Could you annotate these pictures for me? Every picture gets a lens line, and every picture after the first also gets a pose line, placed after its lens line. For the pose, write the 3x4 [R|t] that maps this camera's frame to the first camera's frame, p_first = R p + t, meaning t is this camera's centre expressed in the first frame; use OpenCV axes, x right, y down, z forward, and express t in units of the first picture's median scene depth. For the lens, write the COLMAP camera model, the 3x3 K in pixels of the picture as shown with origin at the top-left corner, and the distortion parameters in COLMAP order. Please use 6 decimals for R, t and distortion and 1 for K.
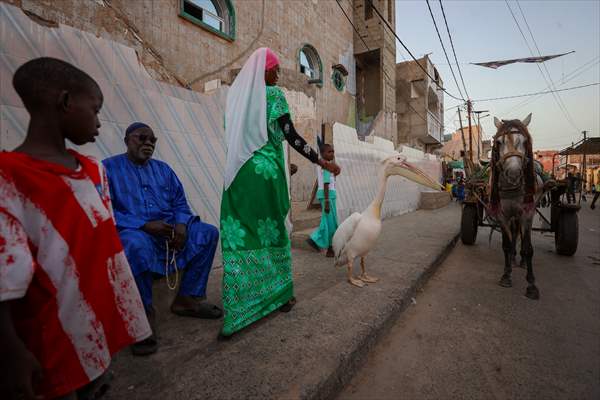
lens RADIAL K [[278.0, 0, 297.1], [0, 278.0, 190.9], [0, 0, 1]] dist [-0.024510, 0.000868]
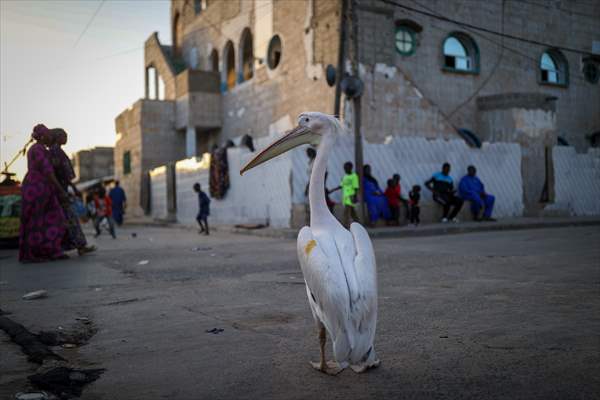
lens RADIAL K [[663.6, 0, 290.5], [0, 663.6, 198.8], [0, 0, 1]] dist [0.004831, -0.005930]
pose [[0.909780, -0.026128, -0.414267, 0.157472], [0.008074, 0.998942, -0.045272, 0.104085], [0.415012, 0.037843, 0.909029, -1.462698]]
